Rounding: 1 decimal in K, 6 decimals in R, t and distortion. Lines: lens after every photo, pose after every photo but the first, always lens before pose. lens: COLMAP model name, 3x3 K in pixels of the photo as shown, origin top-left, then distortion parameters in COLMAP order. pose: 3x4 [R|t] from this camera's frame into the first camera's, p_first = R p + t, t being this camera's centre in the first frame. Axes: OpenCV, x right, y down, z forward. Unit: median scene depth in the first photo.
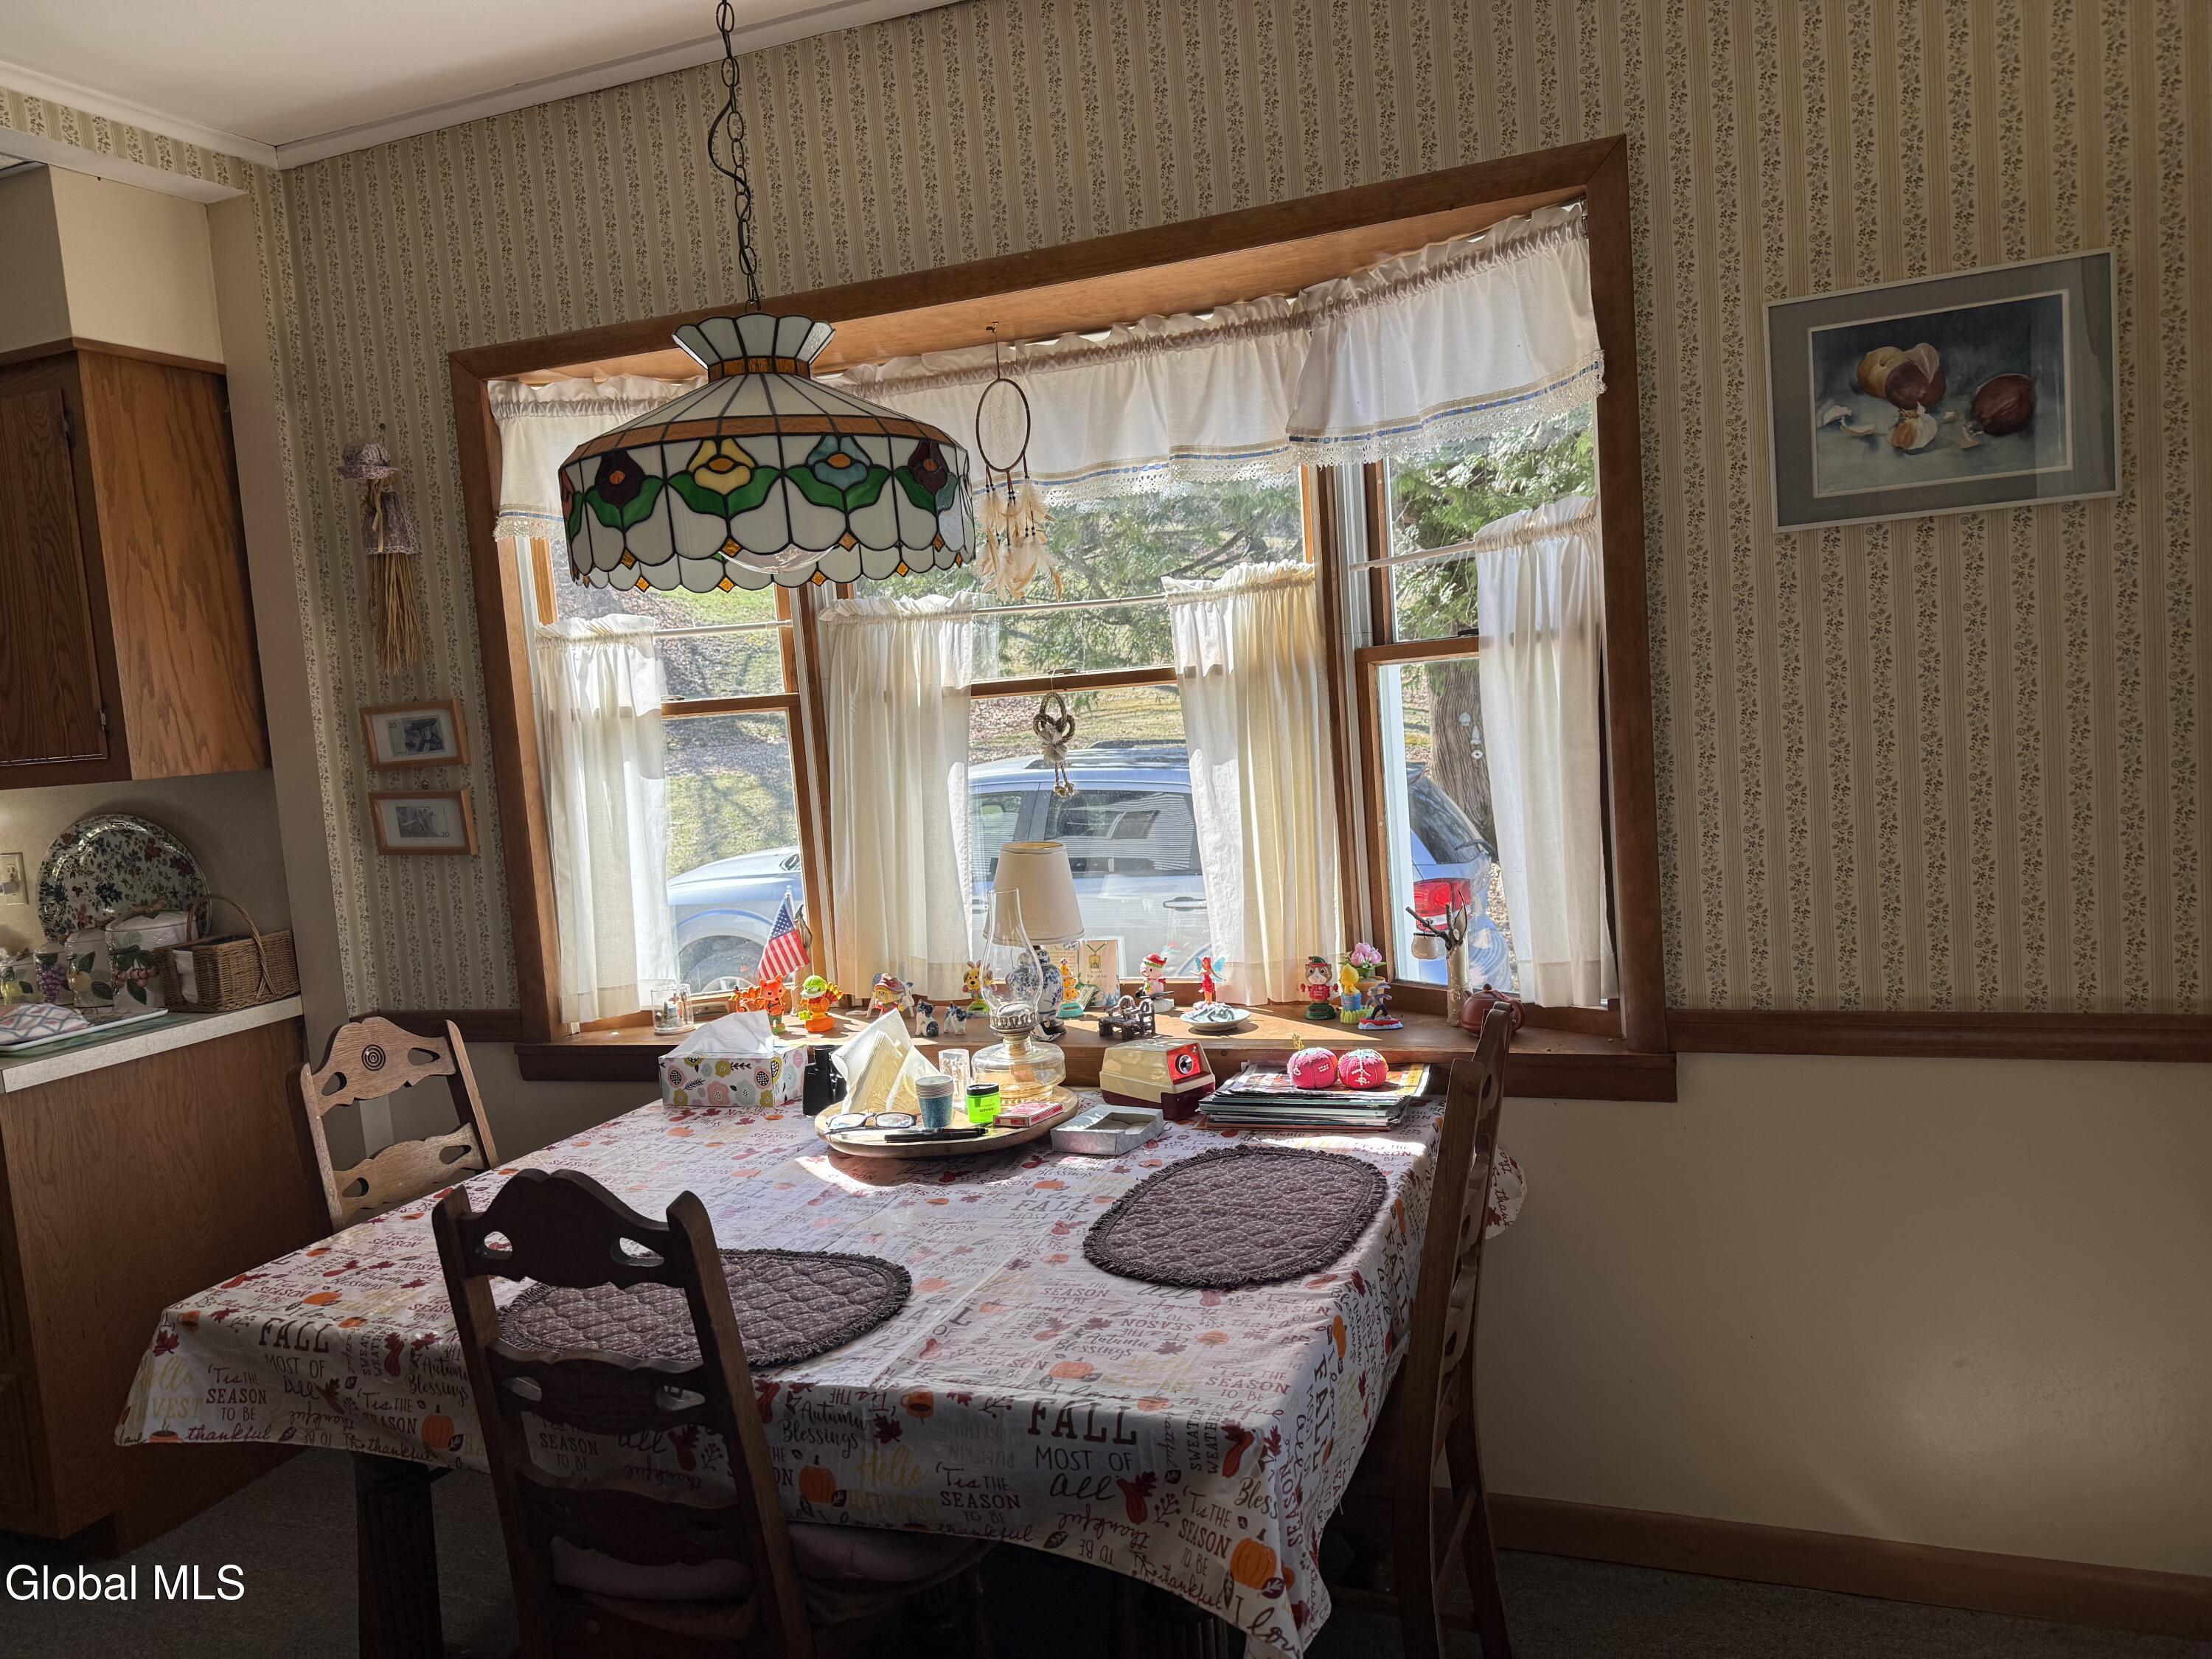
lens RADIAL K [[1560.6, 0, 1107.3], [0, 1560.6, 821.8], [0, 0, 1]] dist [0.060608, -0.063135]
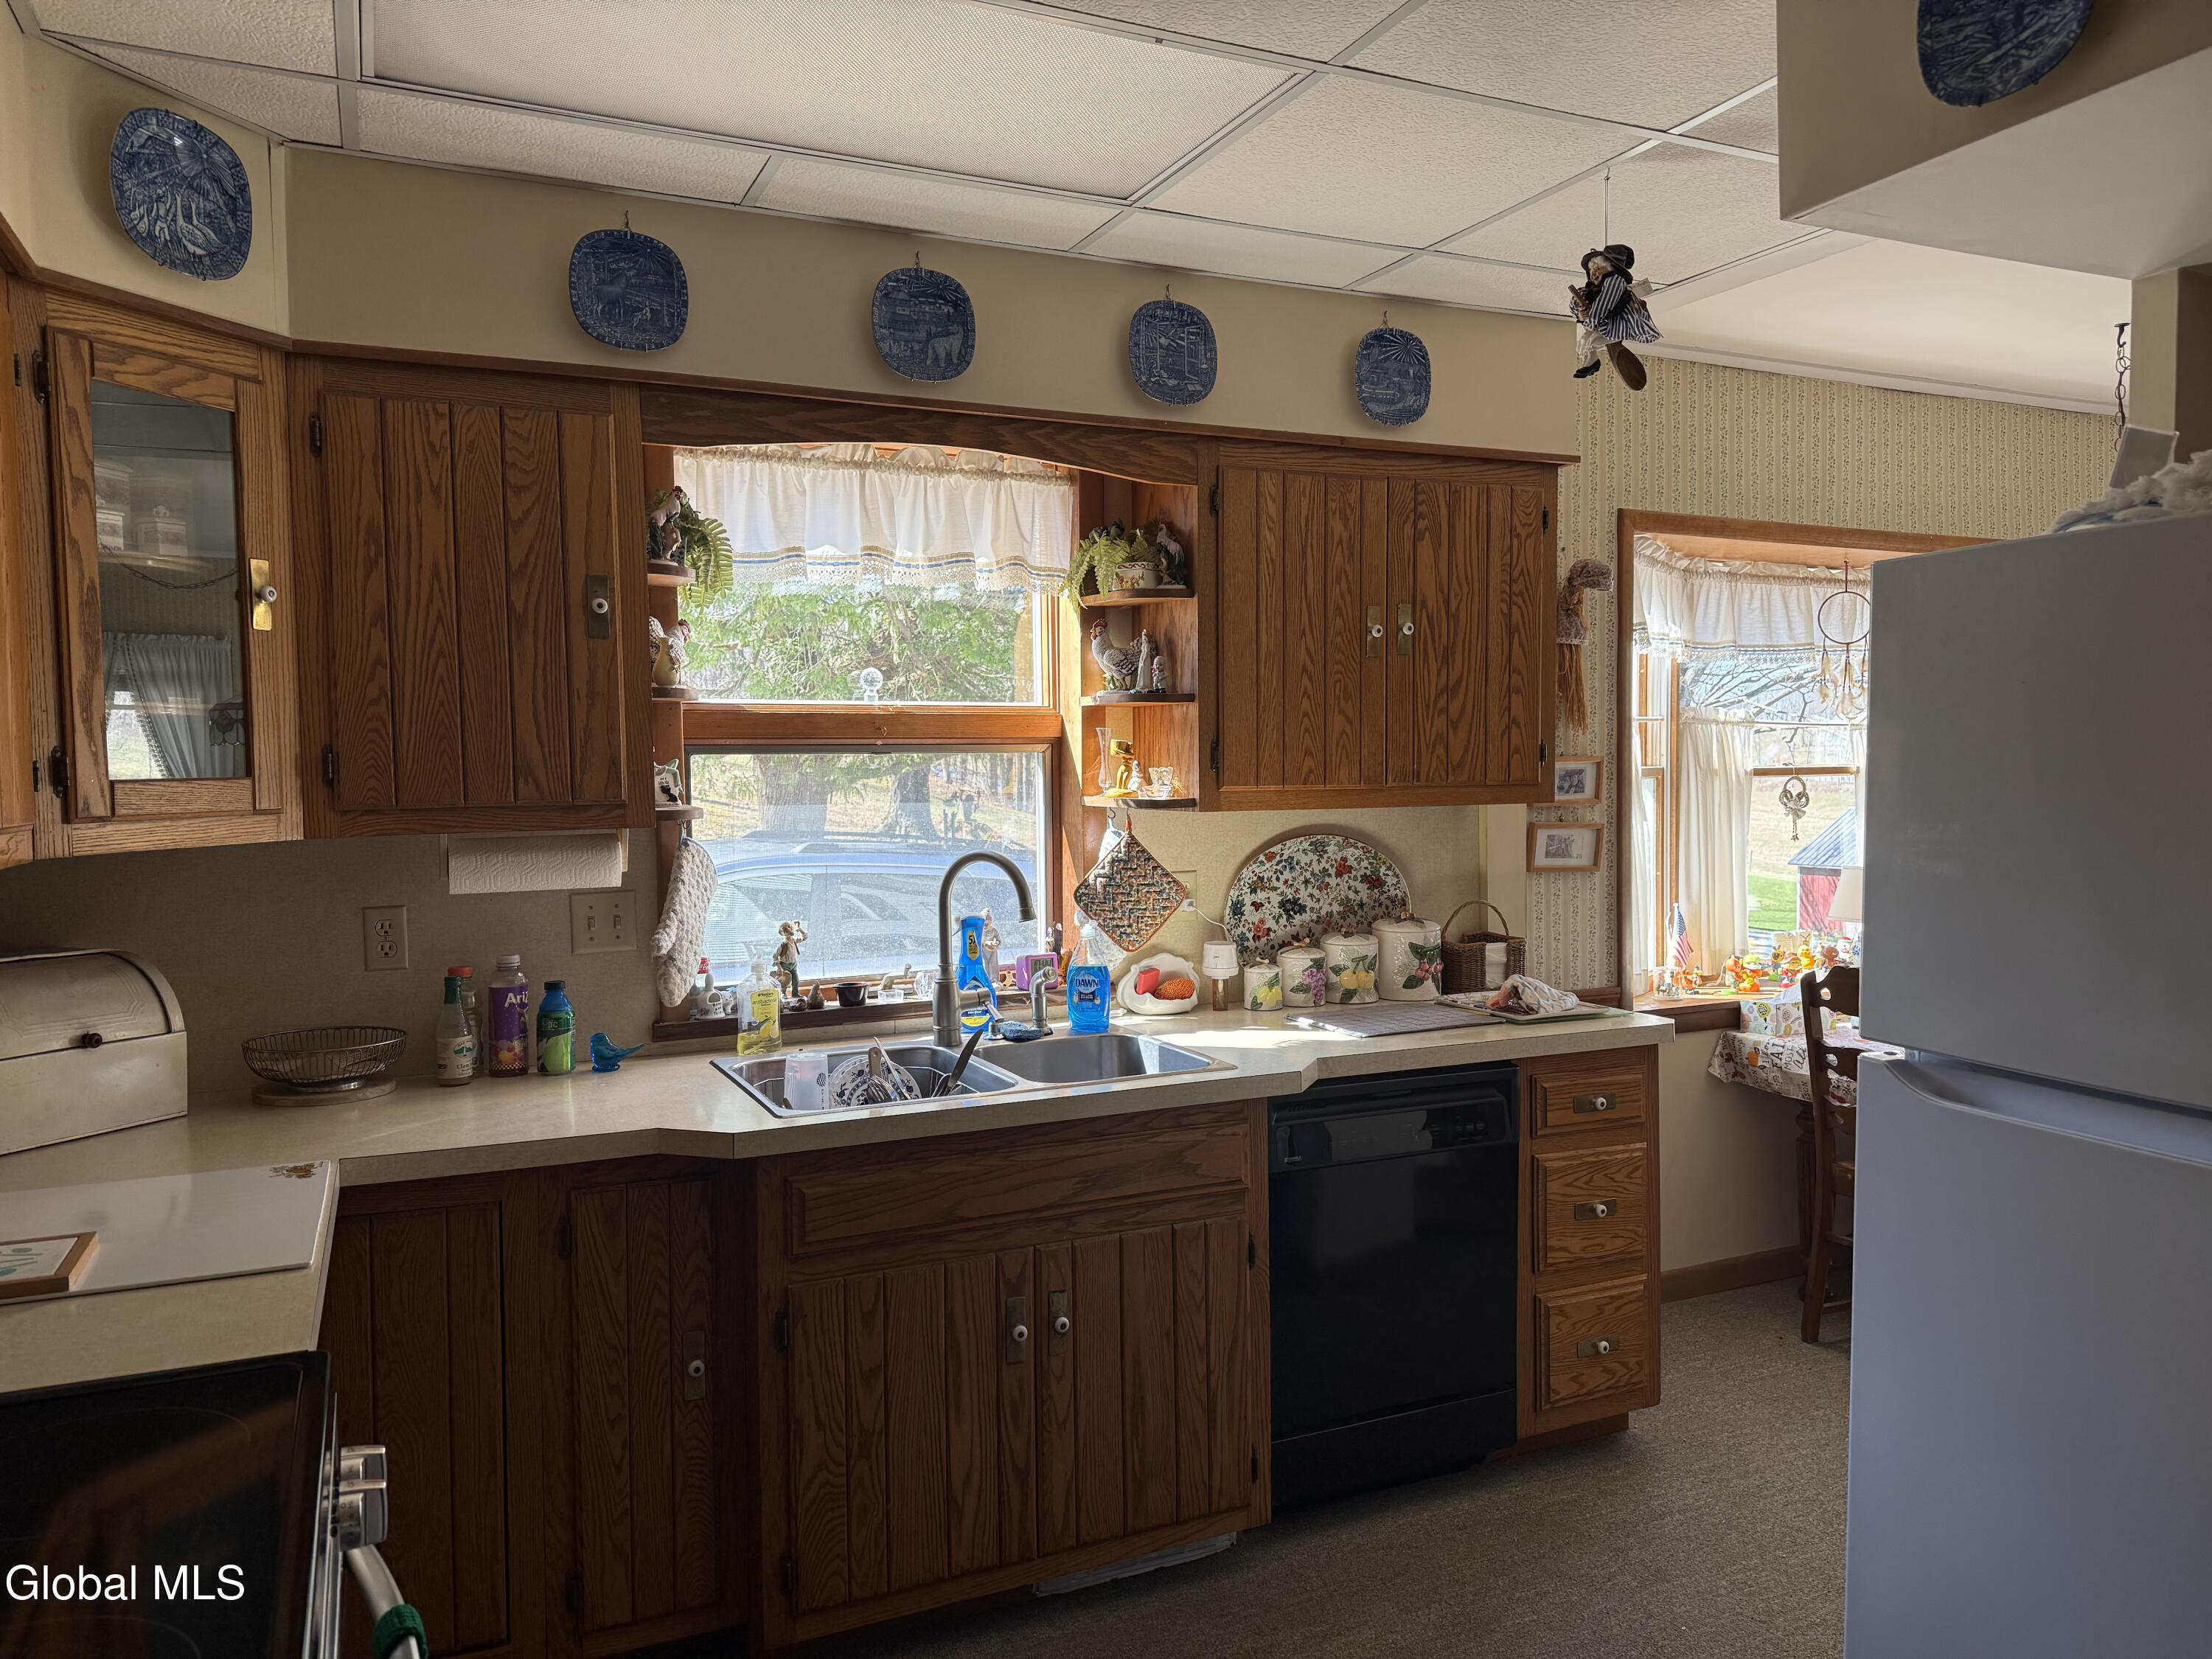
lens RADIAL K [[1560.6, 0, 1095.8], [0, 1560.6, 834.8], [0, 0, 1]] dist [0.060608, -0.063135]
pose [[0.685667, 0.033404, 0.727149, -1.652743], [0.010450, 0.998392, -0.055718, 0.059021], [-0.727840, 0.045803, 0.684215, 0.387225]]
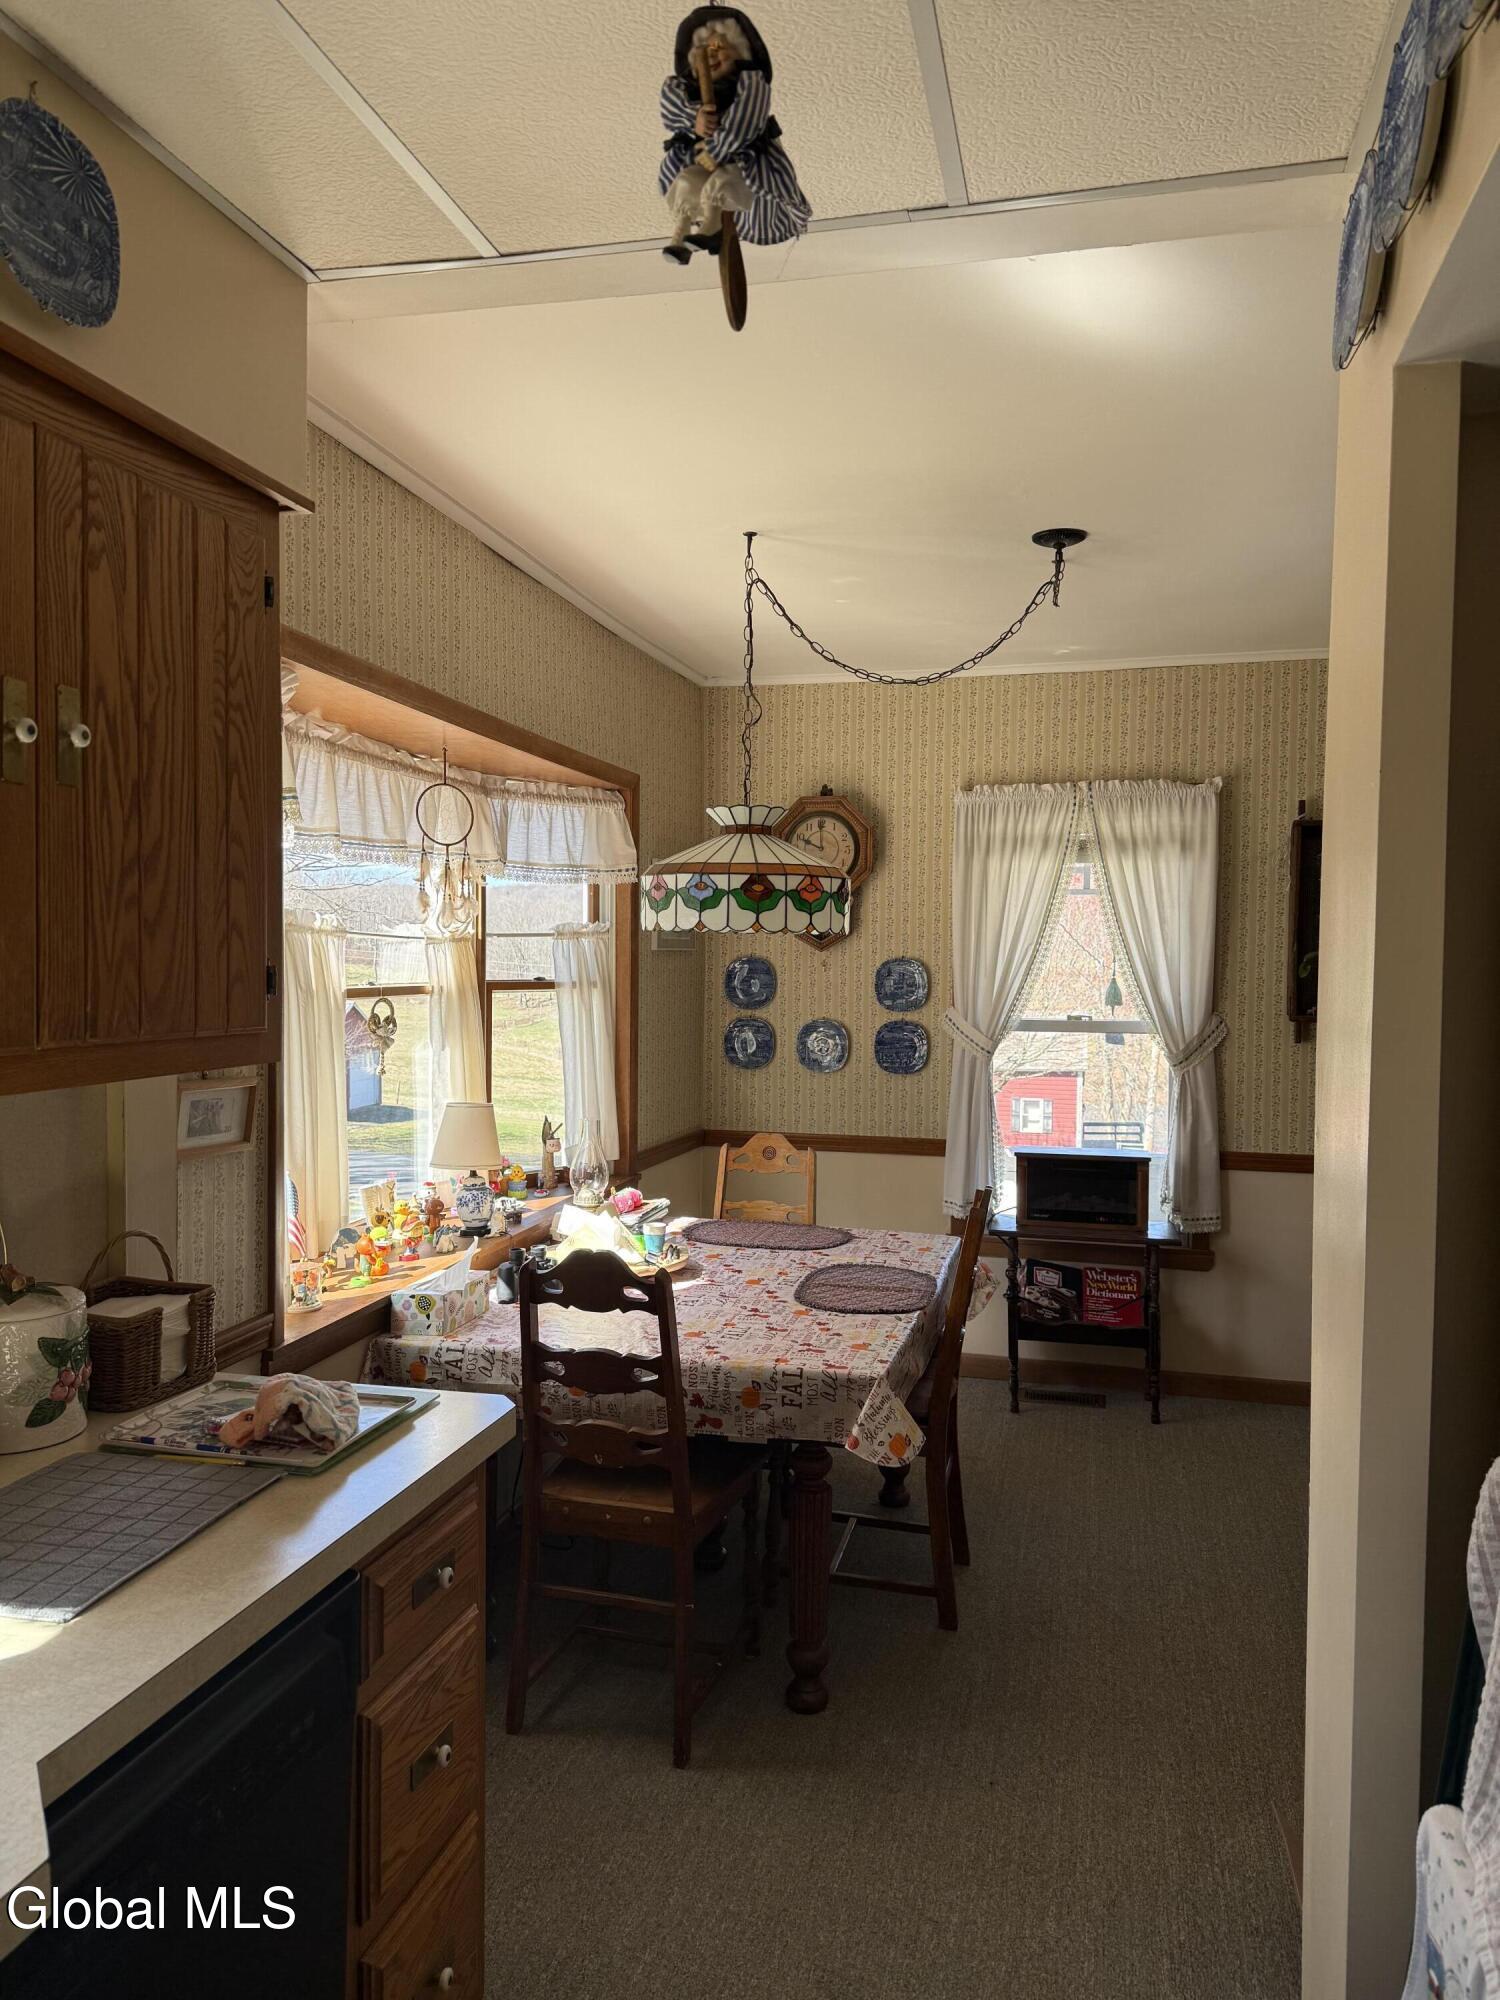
lens RADIAL K [[1411.0, 0, 761.6], [0, 1411.0, 997.6], [0, 0, 1]] dist [0.060608, -0.063135]
pose [[-0.134632, 0.044845, 0.989880, -1.245259], [0.068452, 0.997010, -0.035858, -0.015701], [-0.988529, 0.062931, -0.137299, 0.801567]]
